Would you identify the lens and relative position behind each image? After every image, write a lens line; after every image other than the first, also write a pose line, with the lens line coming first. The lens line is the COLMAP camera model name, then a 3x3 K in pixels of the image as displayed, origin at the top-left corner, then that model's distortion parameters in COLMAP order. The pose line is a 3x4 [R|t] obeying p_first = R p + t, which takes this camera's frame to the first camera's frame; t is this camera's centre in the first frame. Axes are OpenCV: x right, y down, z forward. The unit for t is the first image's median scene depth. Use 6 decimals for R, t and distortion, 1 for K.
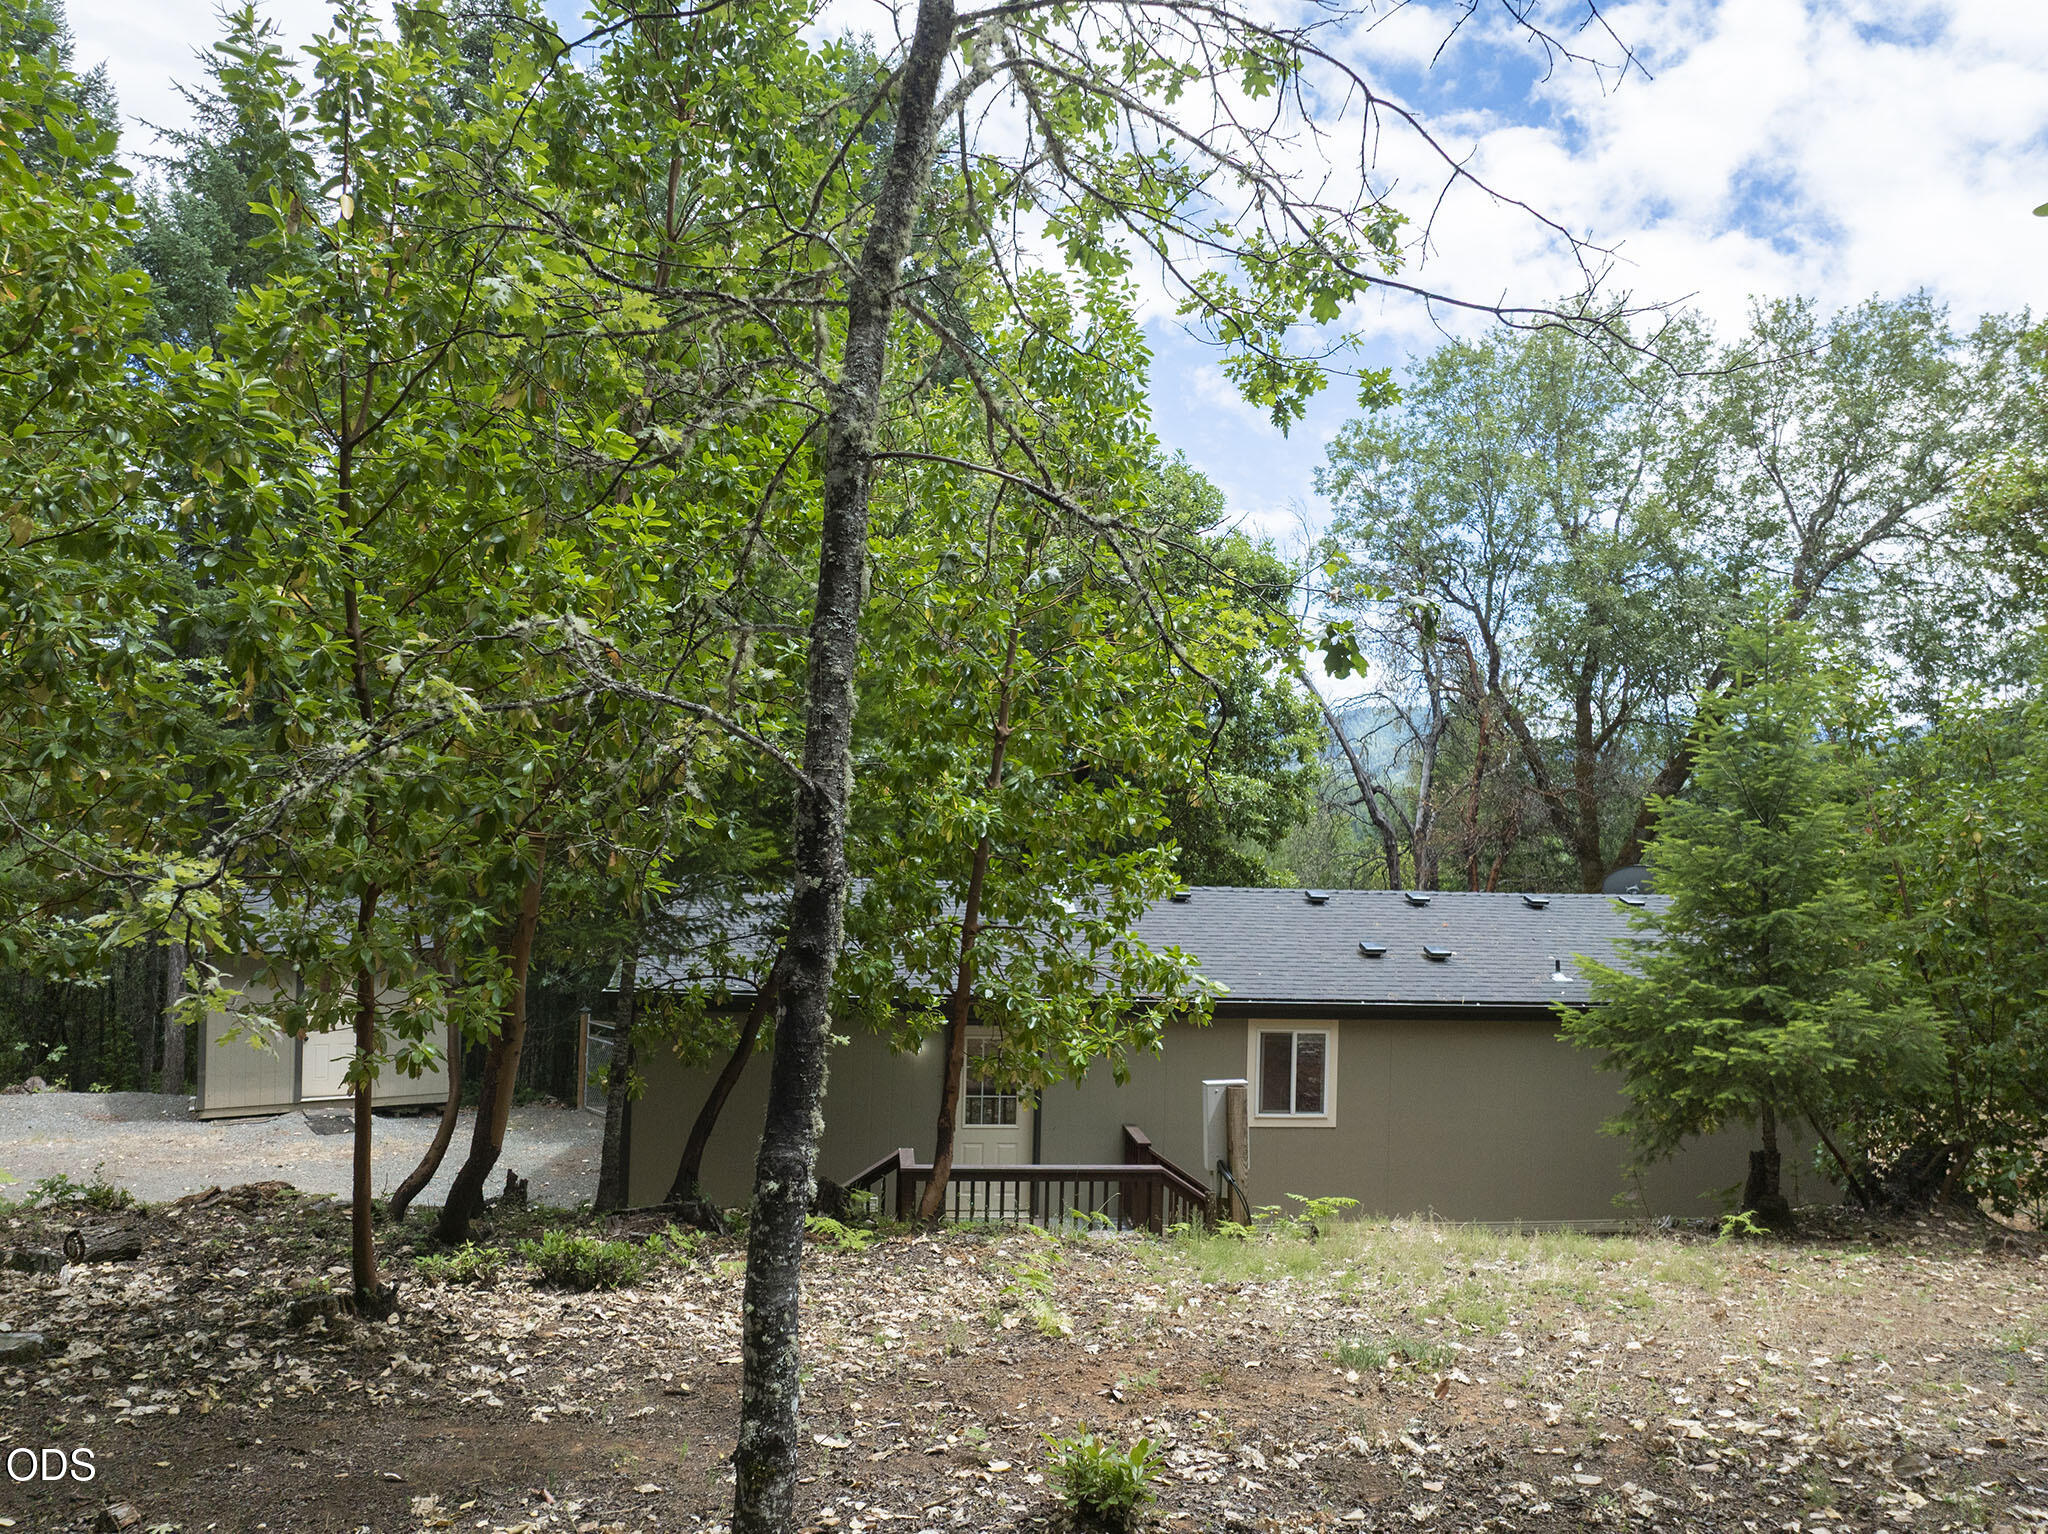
lens RADIAL K [[1448.9, 0, 1021.8], [0, 1448.9, 765.6], [0, 0, 1]] dist [-0.046380, 0.015374]
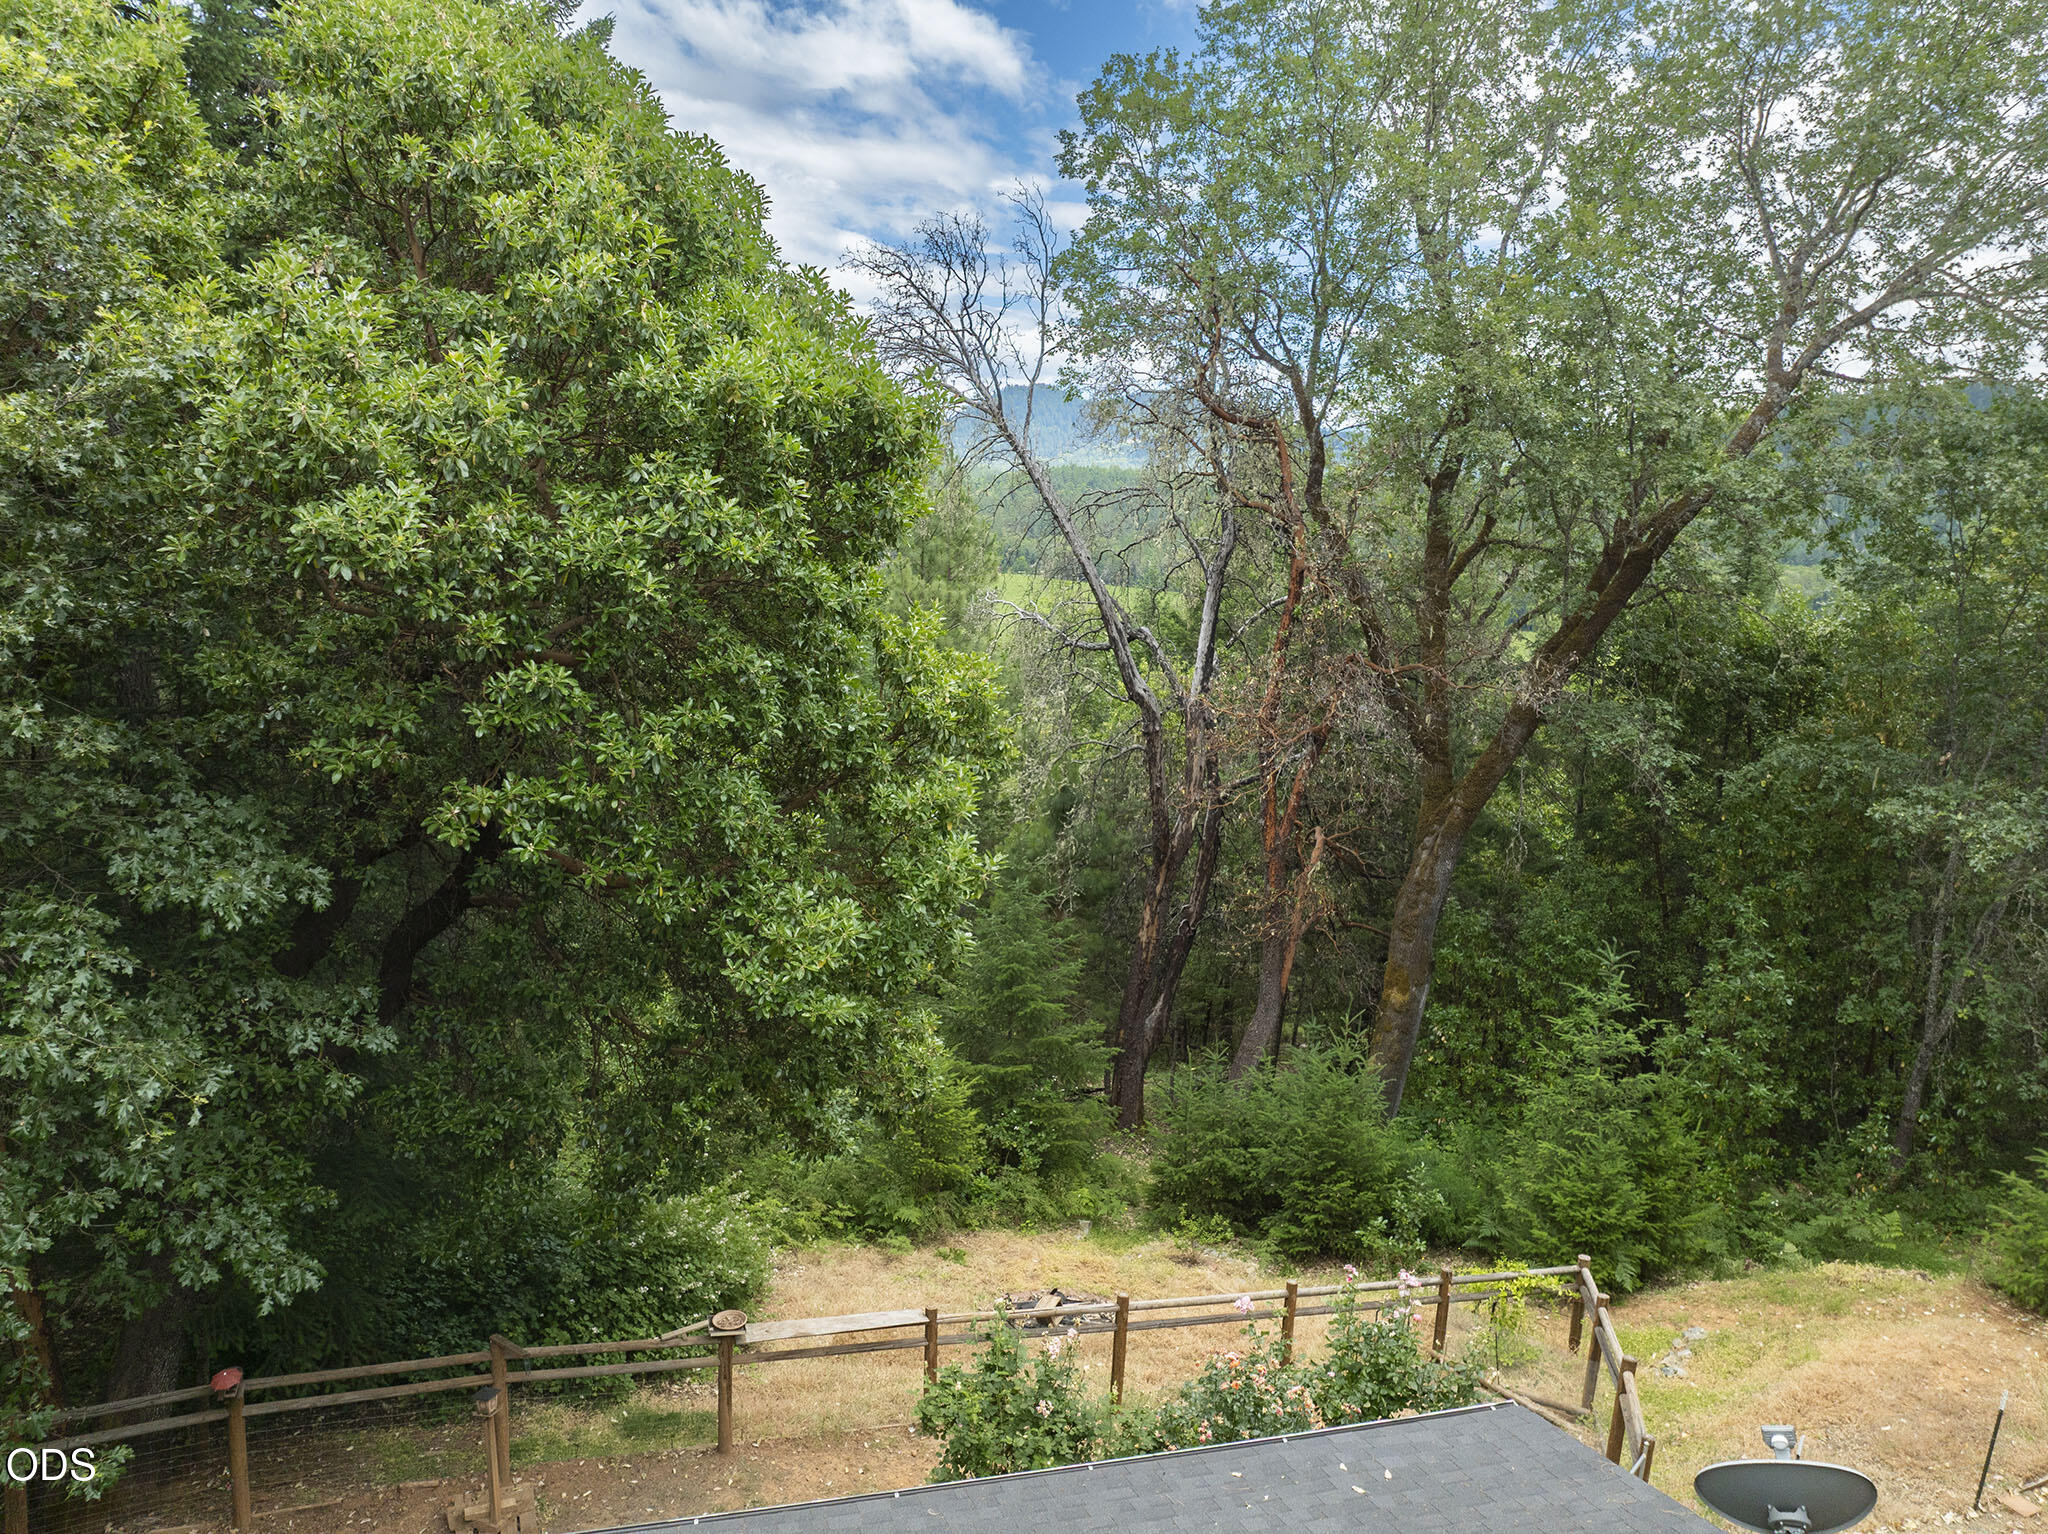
lens RADIAL K [[1448.9, 0, 1031.4], [0, 1448.9, 763.7], [0, 0, 1]] dist [-0.046380, 0.015374]
pose [[0.987943, -0.016996, 0.153882, 0.089052], [-0.017239, 0.975698, 0.218441, -0.073511], [-0.153855, -0.218460, 0.963641, 0.333101]]
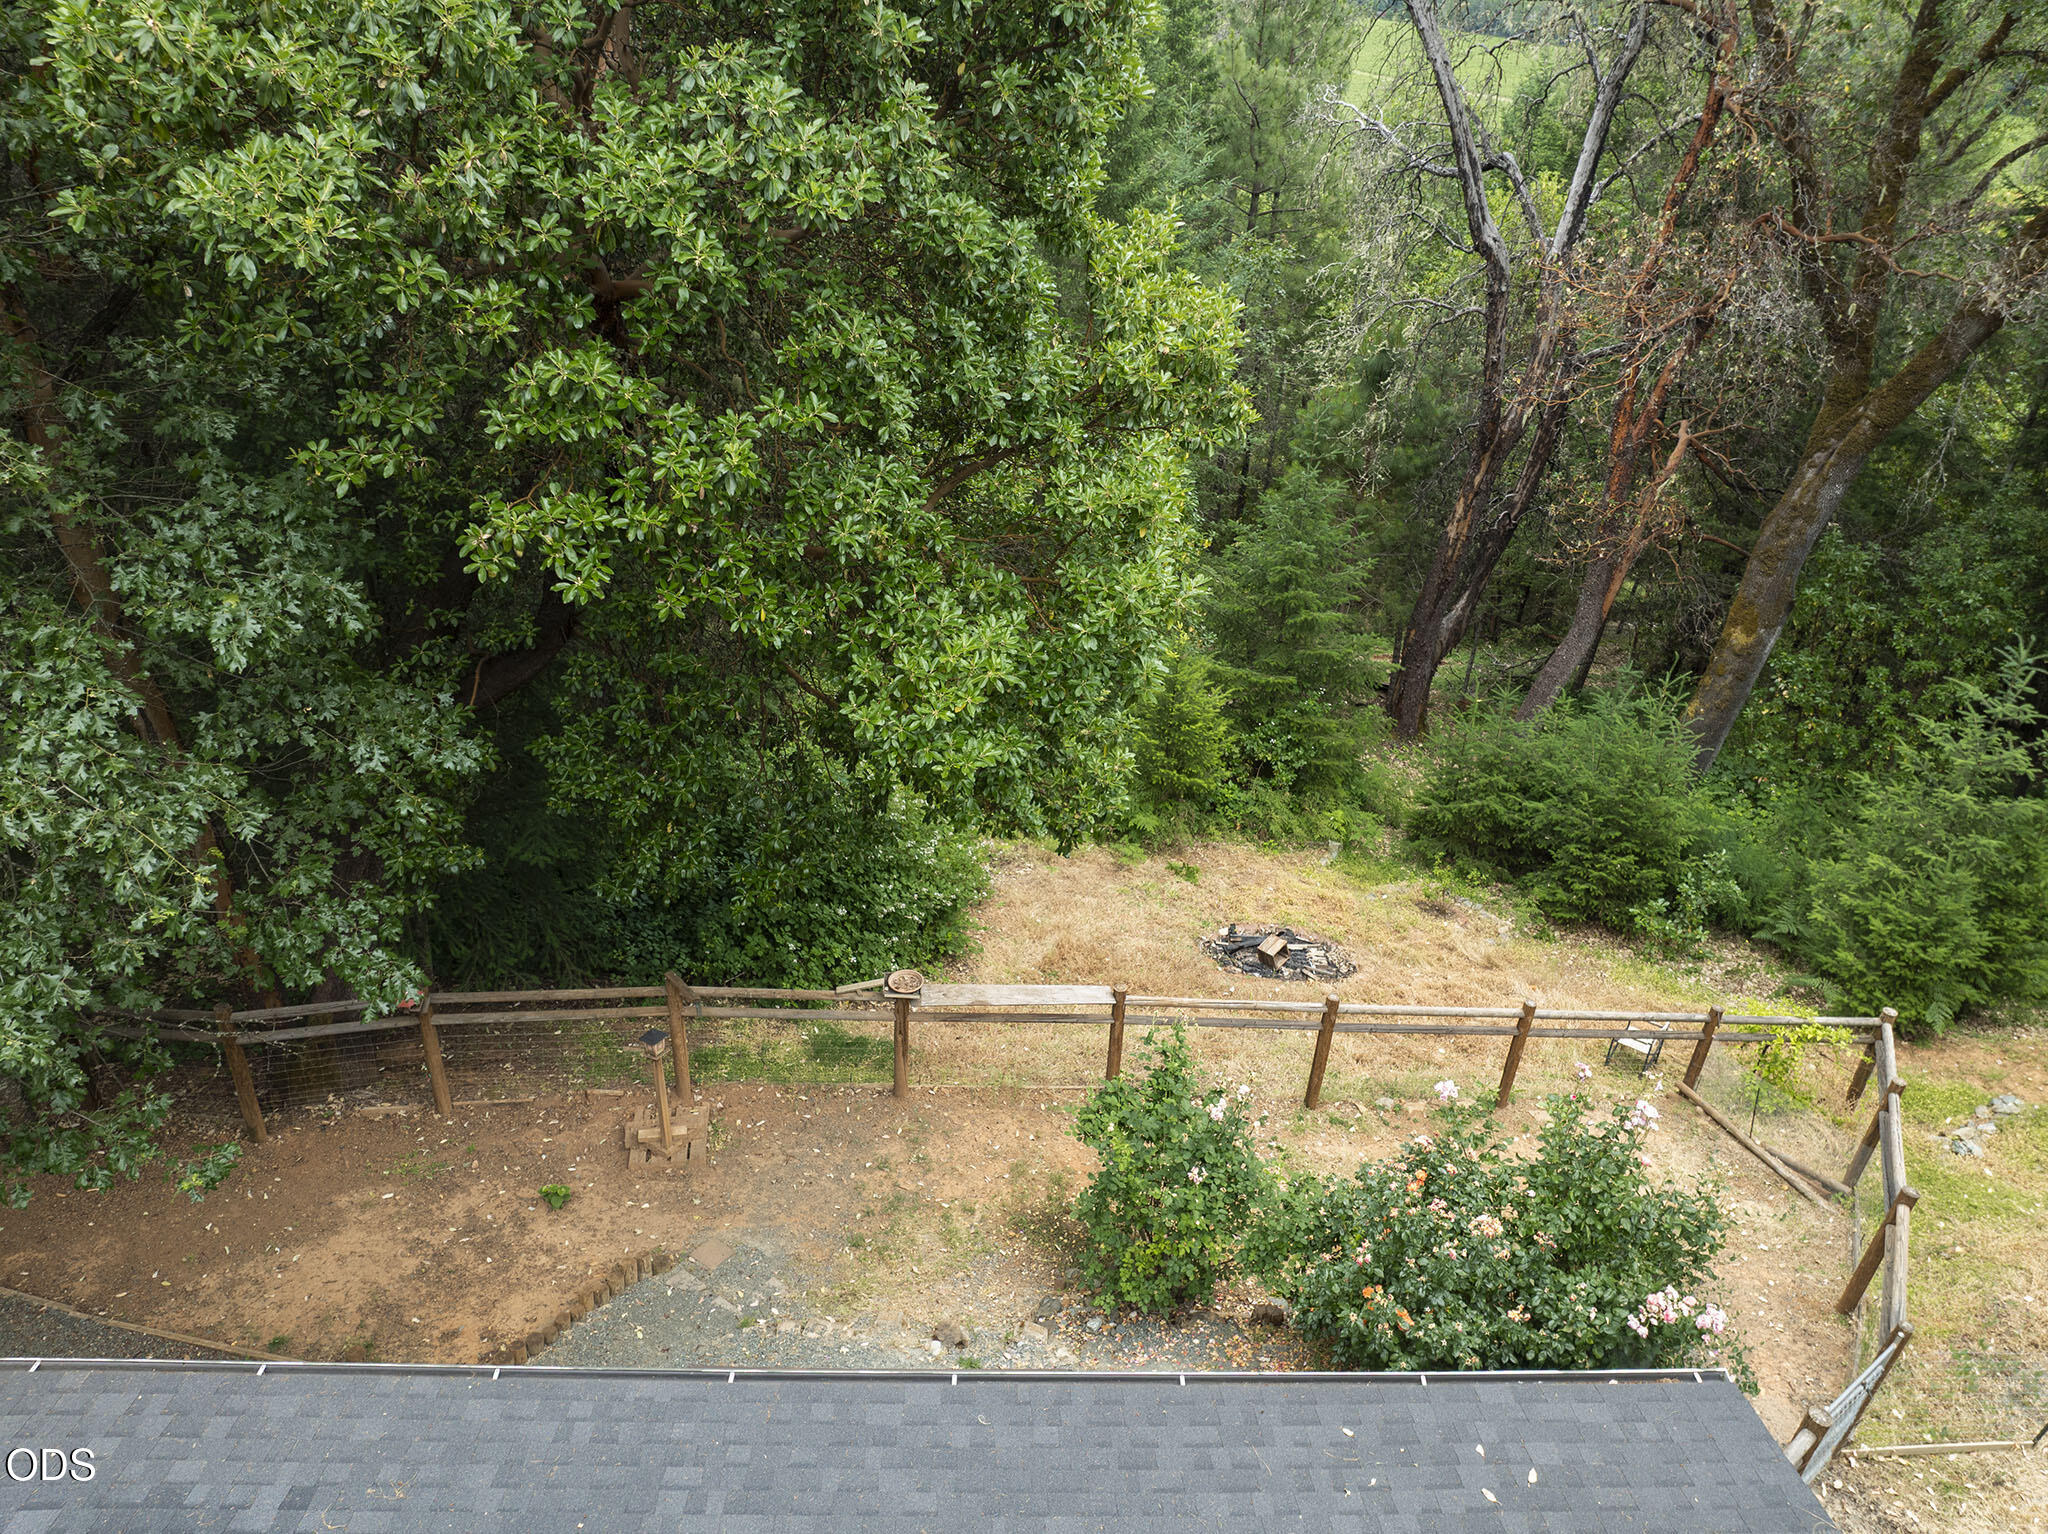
lens RADIAL K [[1448.9, 0, 1028.1], [0, 1448.9, 769.6], [0, 0, 1]] dist [-0.046380, 0.015374]
pose [[0.996244, 0.056118, -0.065950, 0.110620], [-0.010877, 0.836660, 0.547614, -0.087315], [0.085909, -0.544840, 0.834128, 0.385779]]
